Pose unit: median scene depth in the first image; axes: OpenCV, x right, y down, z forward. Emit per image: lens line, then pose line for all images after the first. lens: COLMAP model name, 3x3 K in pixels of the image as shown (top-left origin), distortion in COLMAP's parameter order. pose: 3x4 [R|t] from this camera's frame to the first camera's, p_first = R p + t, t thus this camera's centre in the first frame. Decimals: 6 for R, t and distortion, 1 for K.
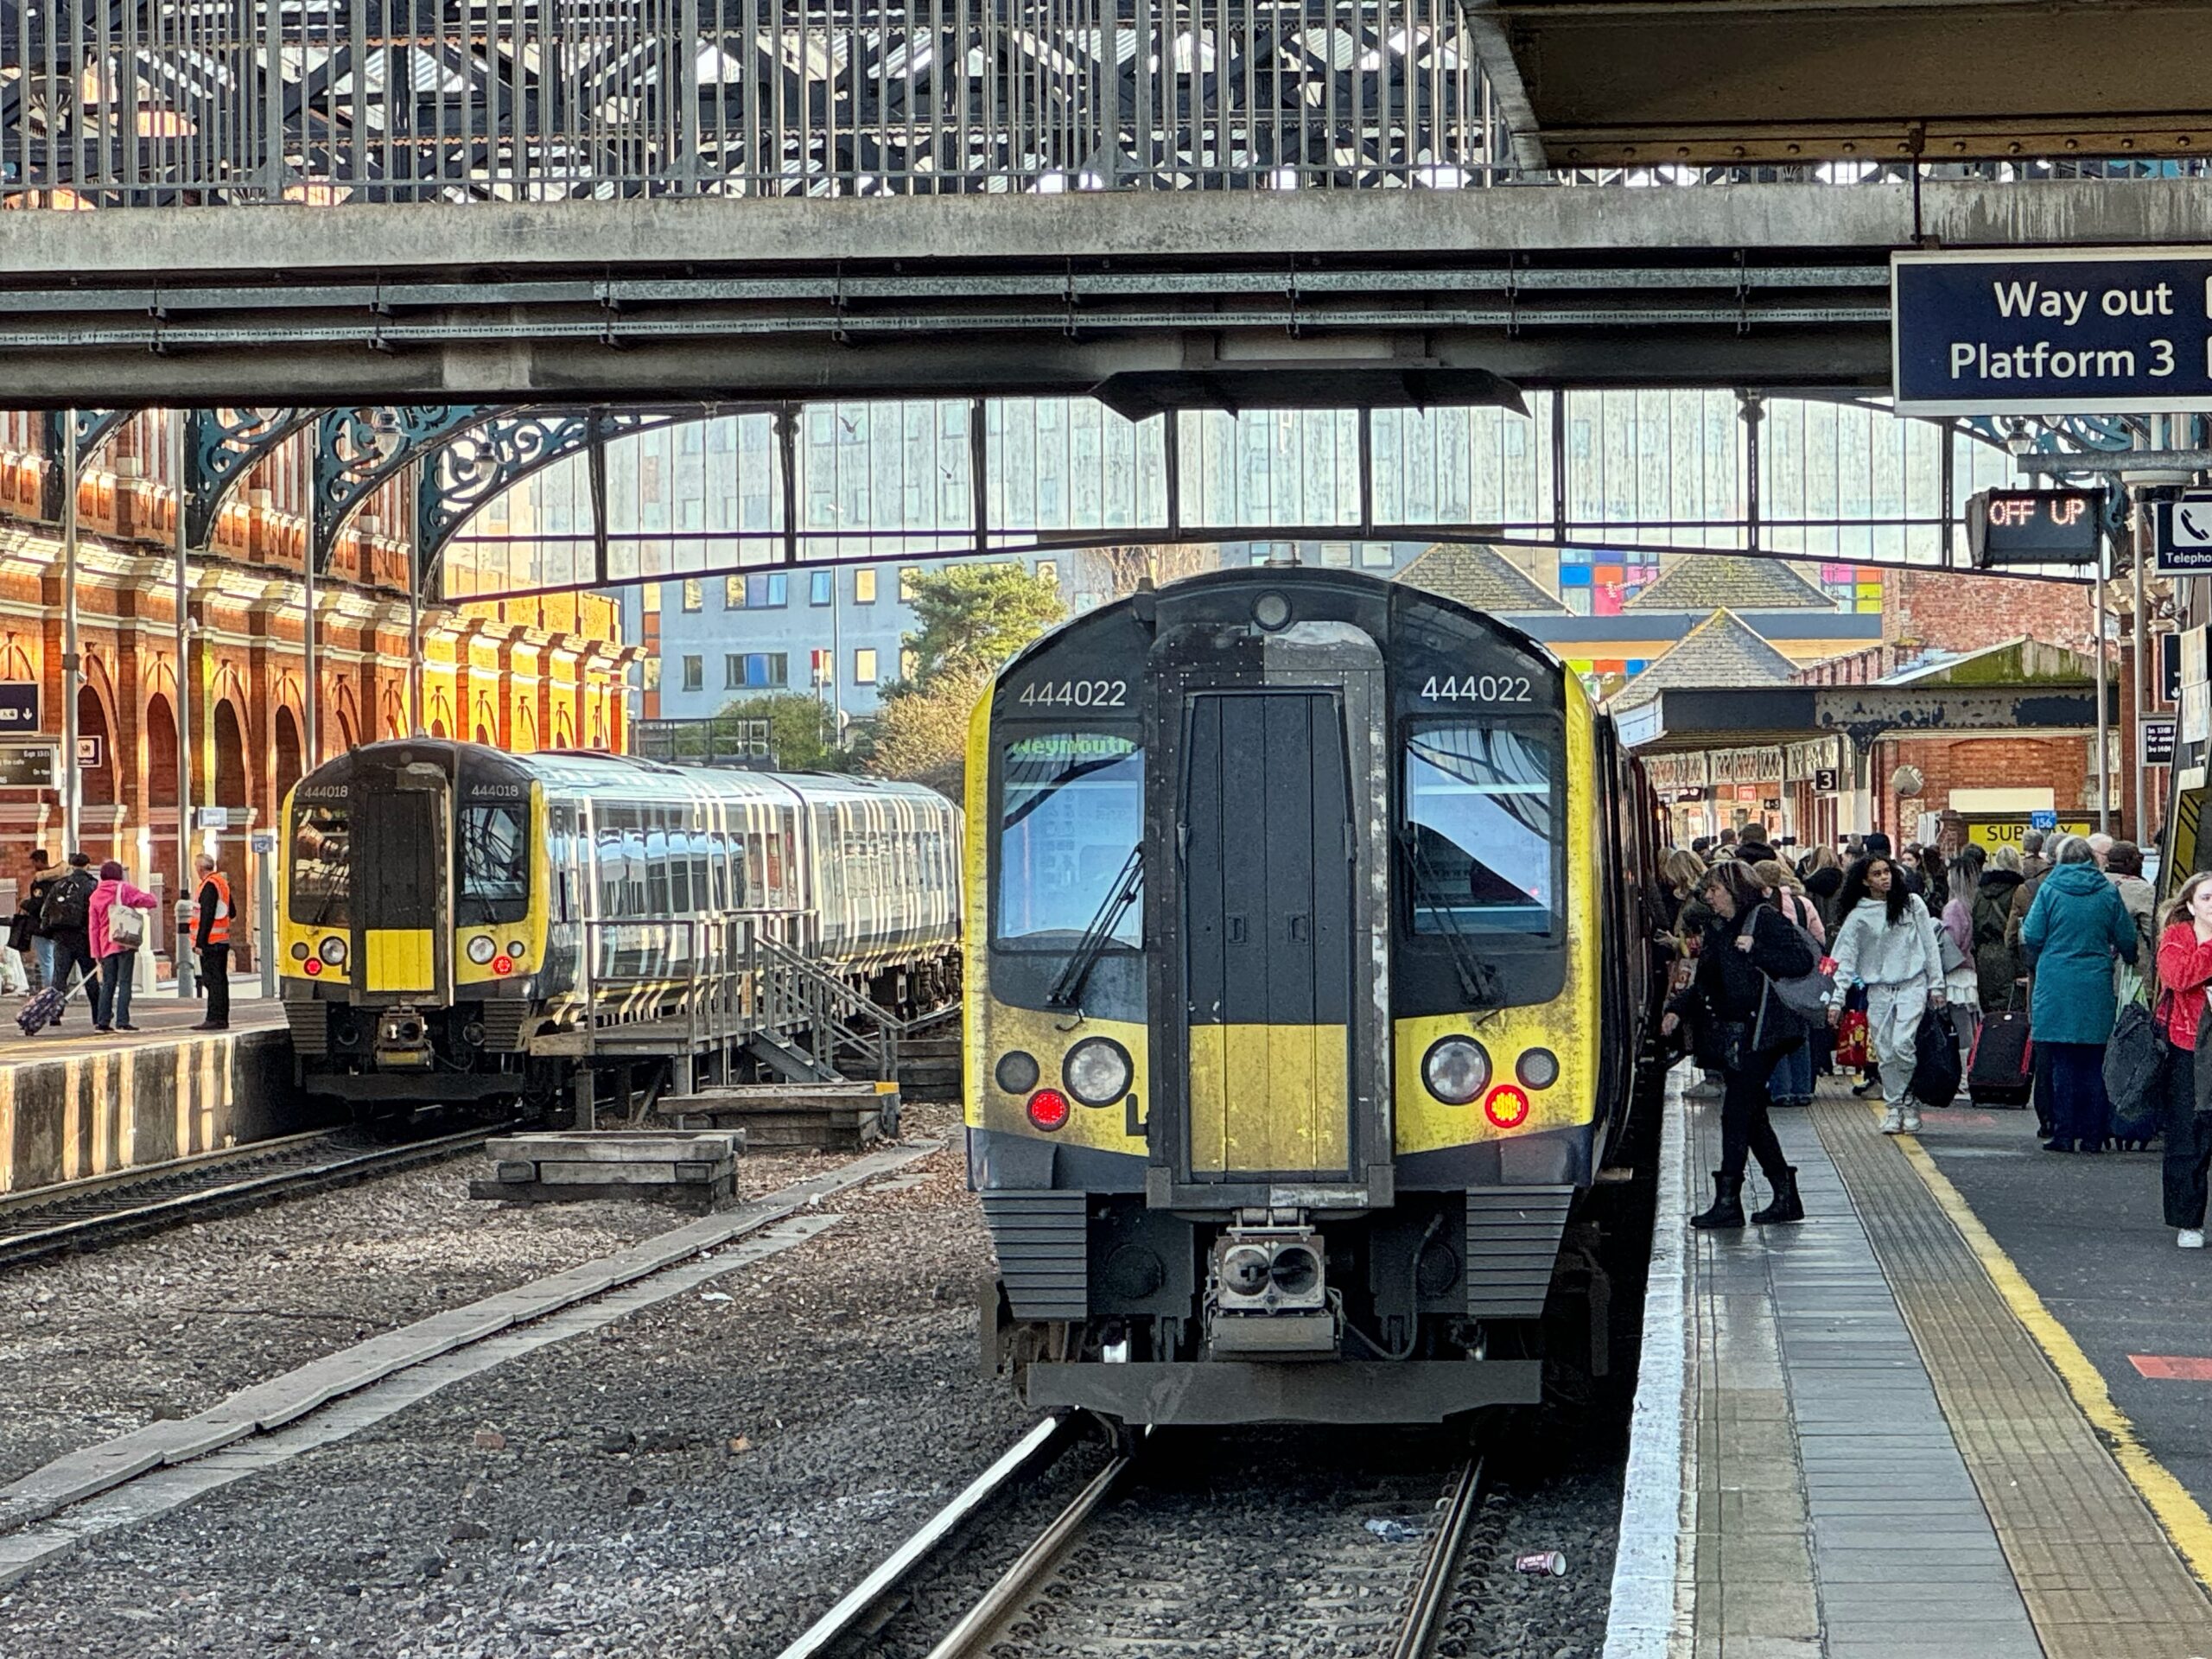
lens RADIAL K [[7952.3, 0, 1106.0], [0, 7952.3, 829.5], [0, 0, 1]] dist [-0.904007, 31.170223]
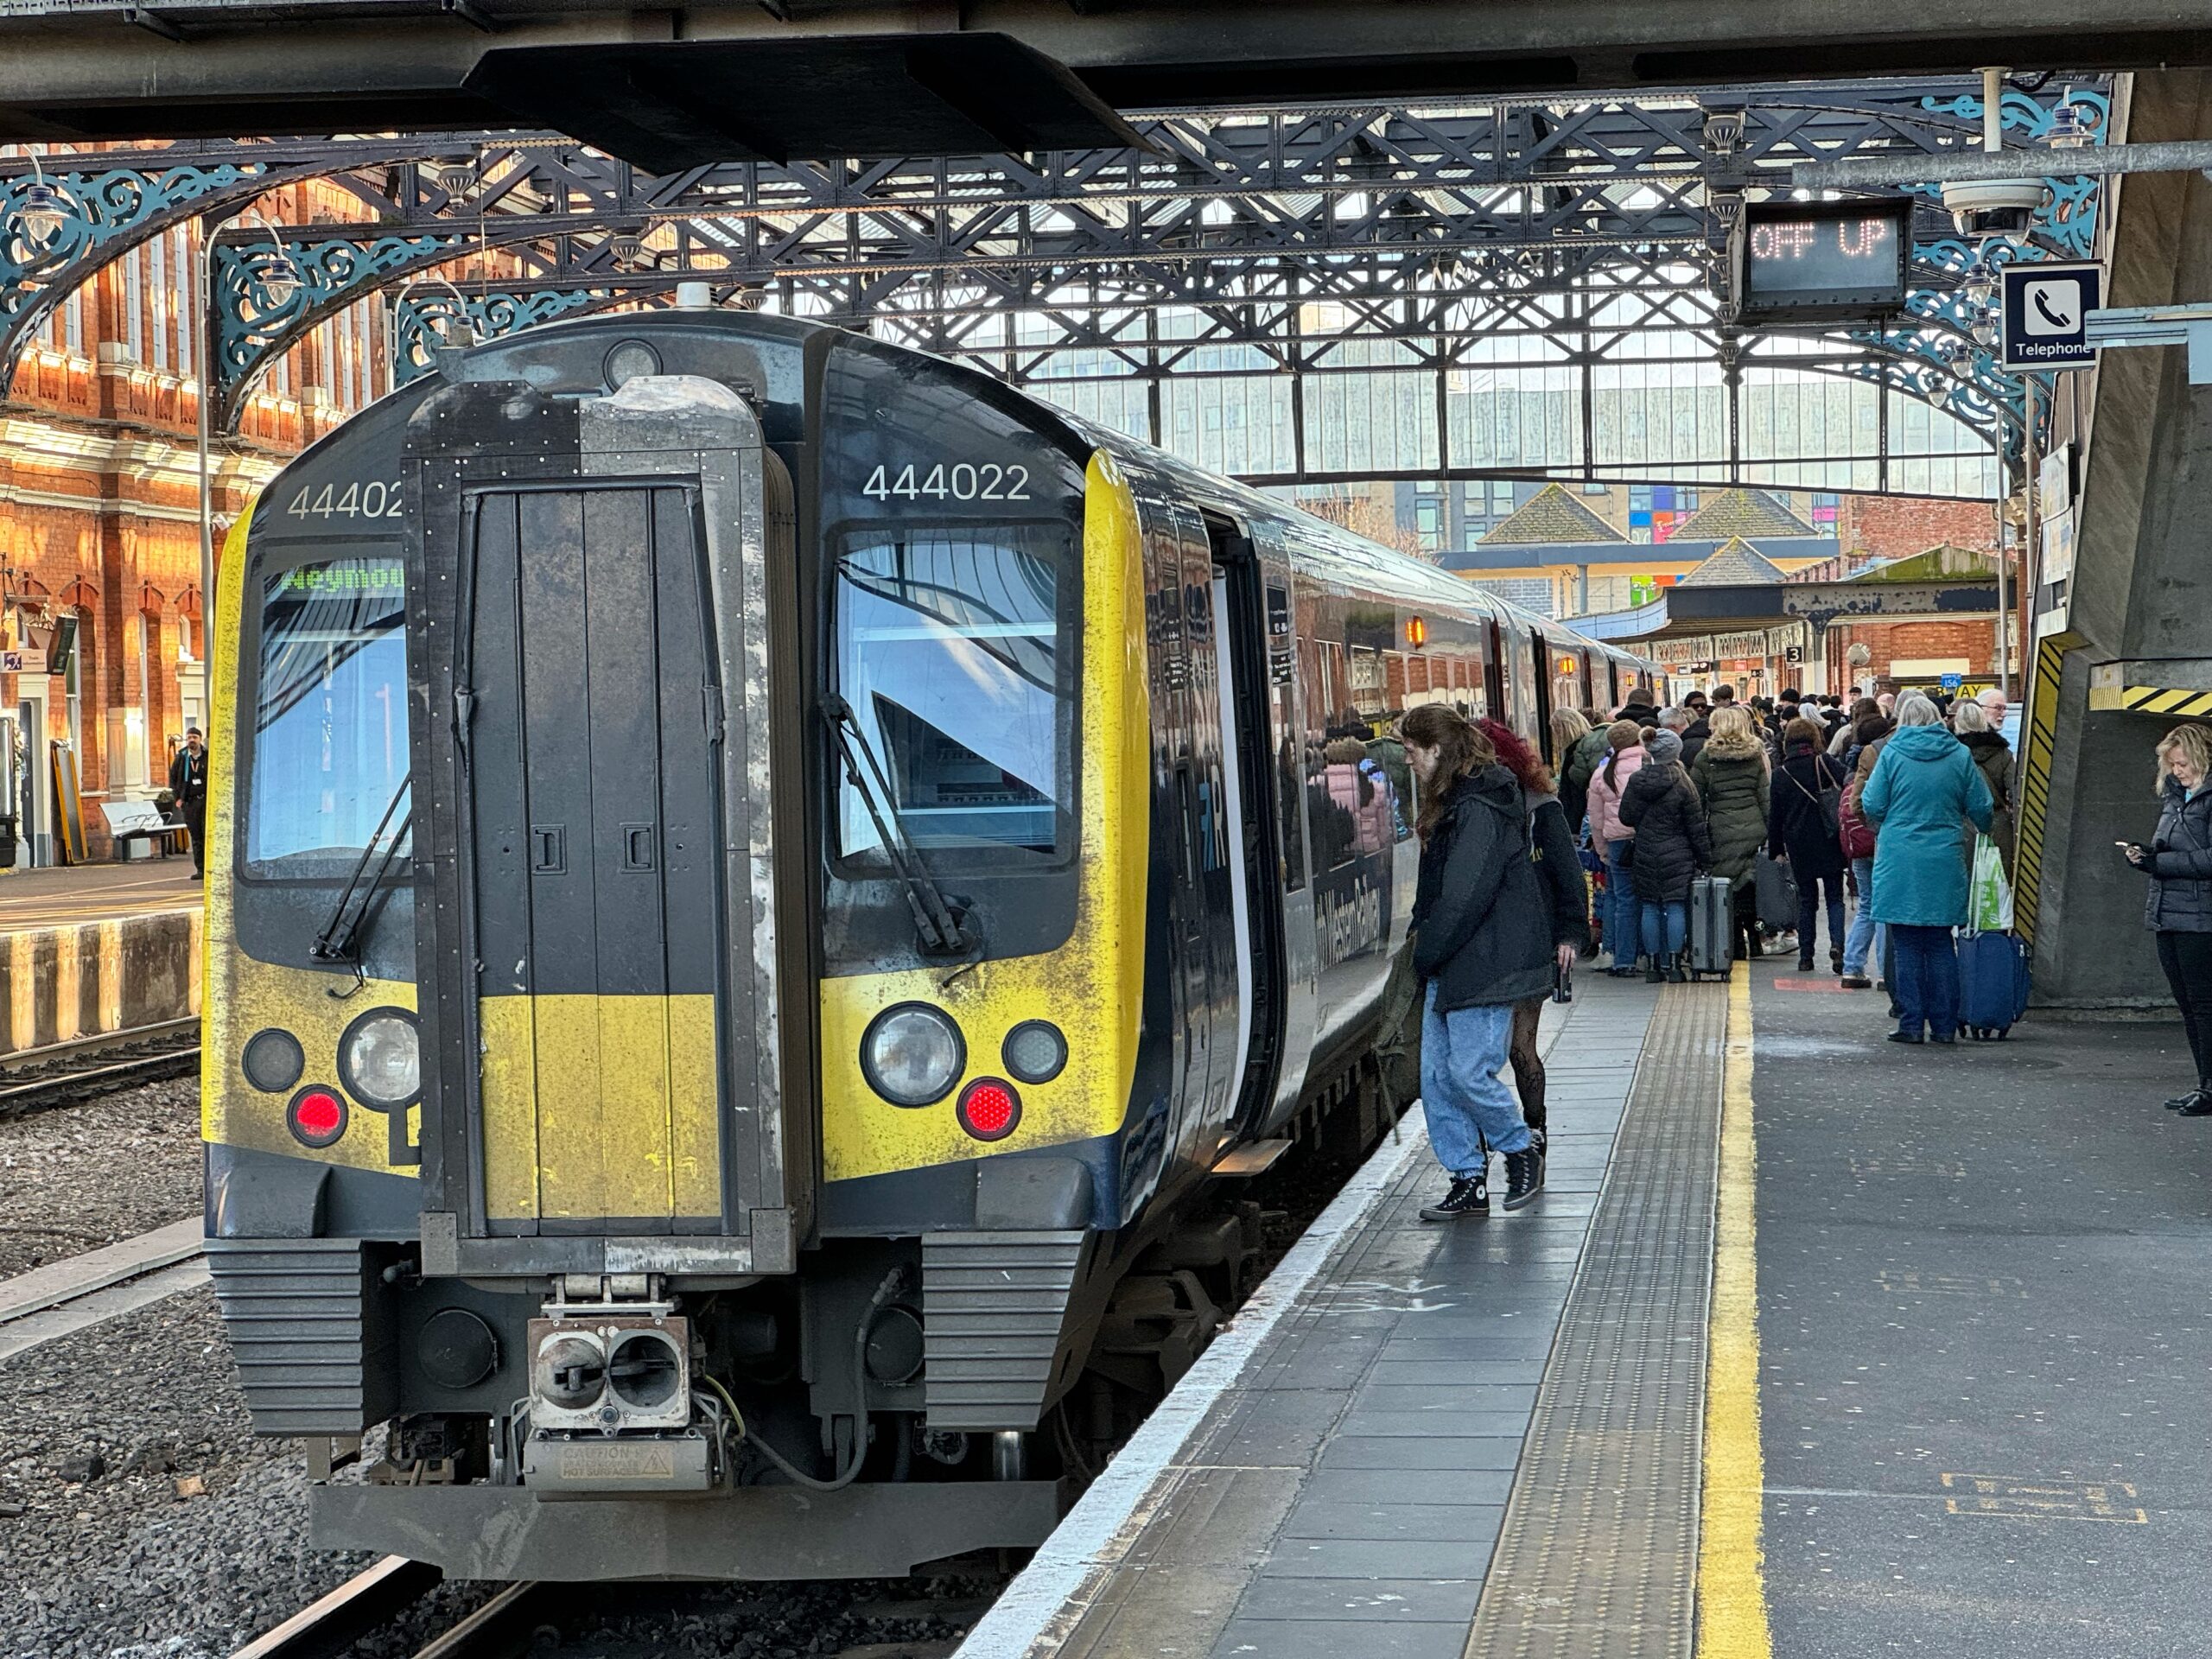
lens RADIAL K [[4946.5, 0, 1106.0], [0, 4946.5, 829.5], [0, 0, 1]] dist [-0.225847, 7.247300]
pose [[0.998276, -0.011275, -0.057607, 0.083804], [0.012781, 0.999584, 0.025851, 0.000958], [0.057291, -0.026542, 0.998005, 0.582891]]
